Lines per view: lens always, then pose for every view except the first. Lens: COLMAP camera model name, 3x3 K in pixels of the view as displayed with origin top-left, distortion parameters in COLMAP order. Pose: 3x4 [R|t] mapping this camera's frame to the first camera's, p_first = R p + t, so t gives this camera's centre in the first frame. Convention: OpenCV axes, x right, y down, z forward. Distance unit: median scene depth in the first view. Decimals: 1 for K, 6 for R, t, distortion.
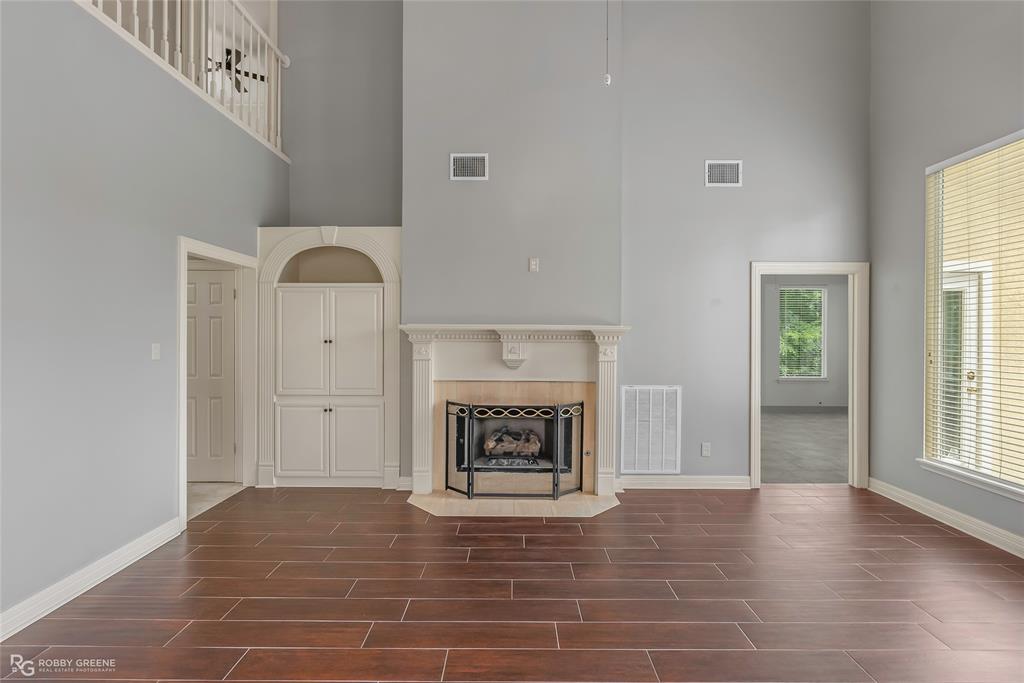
lens RADIAL K [[469.6, 0, 512.9], [0, 469.6, 336.5], [0, 0, 1]] dist [-0.002592, 0.001384]
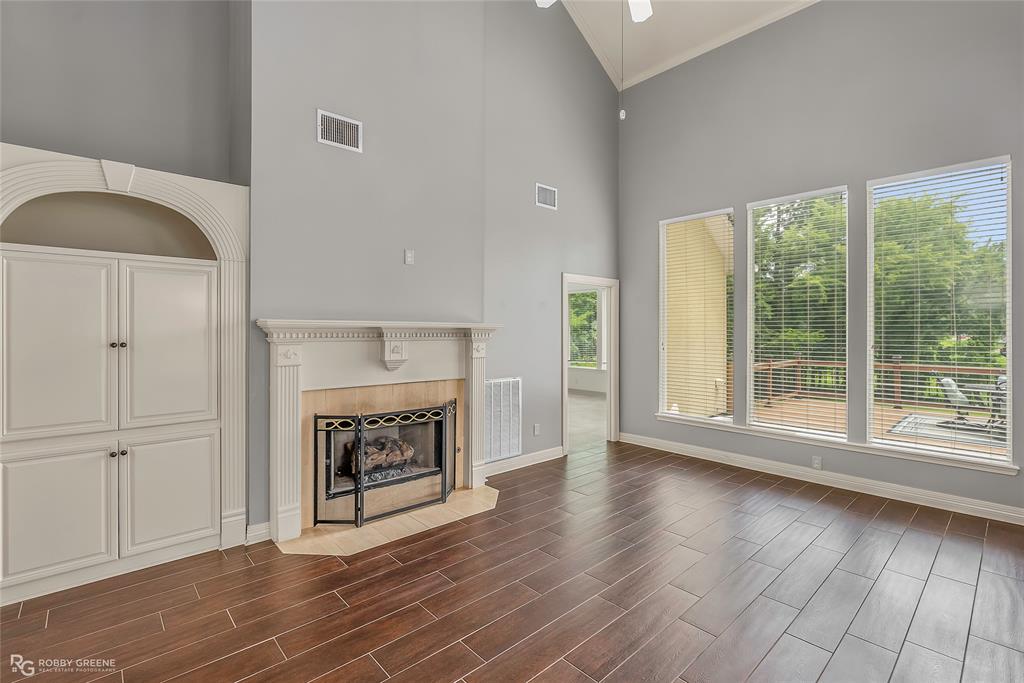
lens RADIAL K [[472.7, 0, 514.0], [0, 472.7, 331.9], [0, 0, 1]] dist [-0.002697, 0.000252]
pose [[0.735233, -0.004411, 0.677800, -0.438452], [0.004760, 0.999988, 0.001344, -0.005132], [-0.677797, 0.002238, 0.735245, 0.173951]]
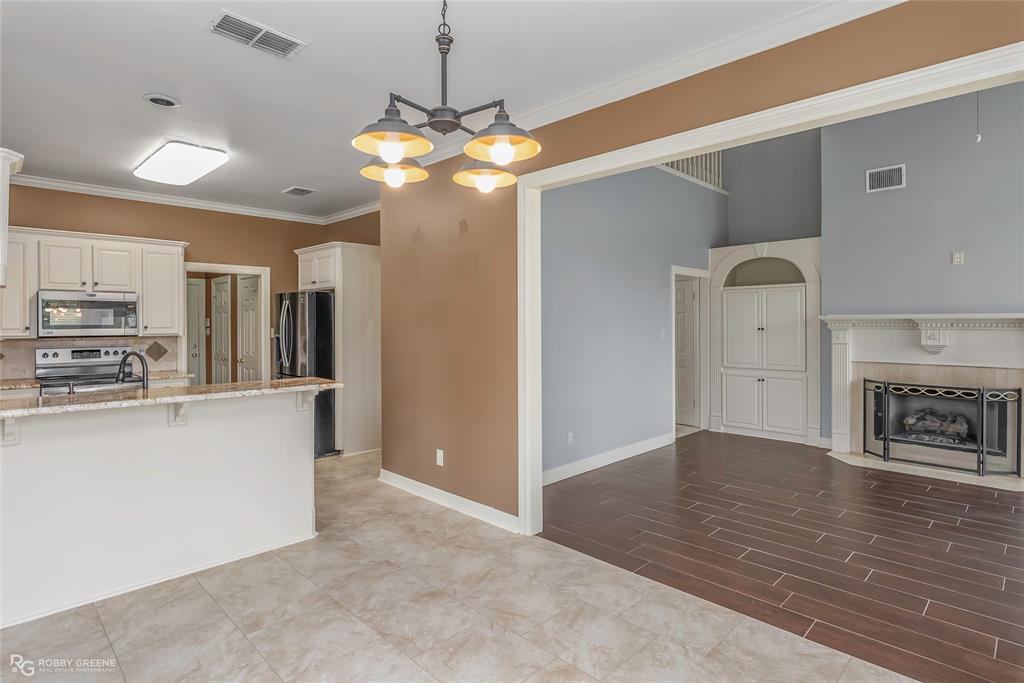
lens RADIAL K [[542.7, 0, 513.7], [0, 542.7, 324.5], [0, 0, 1]] dist [-0.001244, -0.000699]
pose [[0.716604, -0.005326, -0.697460, 0.182112], [0.003444, 0.999986, -0.004098, 0.001914], [0.697472, 0.000534, 0.716612, -0.605403]]
